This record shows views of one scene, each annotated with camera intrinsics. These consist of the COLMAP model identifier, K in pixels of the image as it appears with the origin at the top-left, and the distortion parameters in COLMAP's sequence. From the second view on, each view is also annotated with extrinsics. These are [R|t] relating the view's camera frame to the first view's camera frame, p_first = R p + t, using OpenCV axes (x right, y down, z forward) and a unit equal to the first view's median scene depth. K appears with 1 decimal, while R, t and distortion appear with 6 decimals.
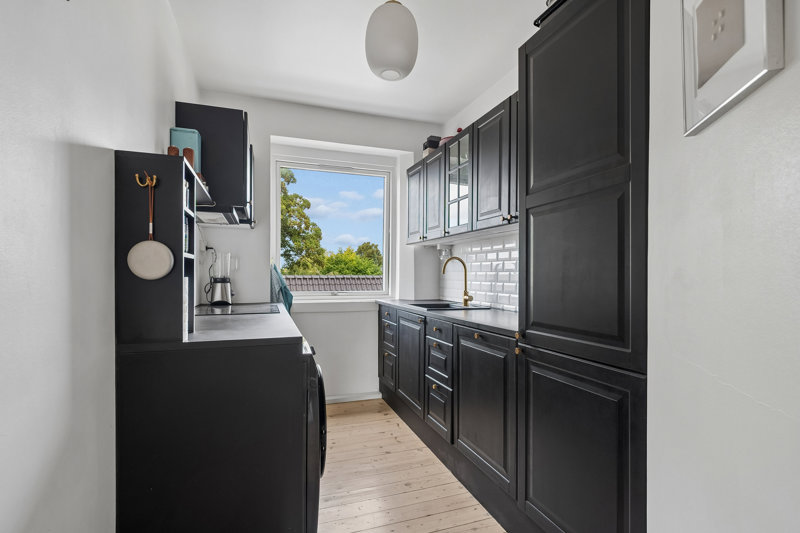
lens RADIAL K [[397.5, 0, 404.0], [0, 397.5, 253.7], [0, 0, 1]] dist [0.003513, 0.000180]
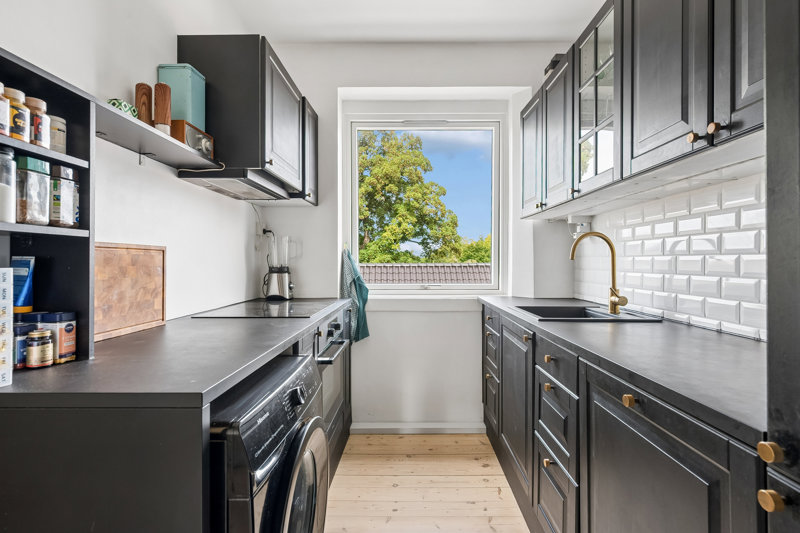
lens RADIAL K [[397.5, 0, 404.0], [0, 397.5, 253.7], [0, 0, 1]] dist [0.003513, 0.000180]
pose [[0.936989, -0.013223, -0.349108, 0.067431], [0.023809, 0.999377, 0.026050, 0.018018], [0.348546, -0.032720, 0.936720, 0.320563]]
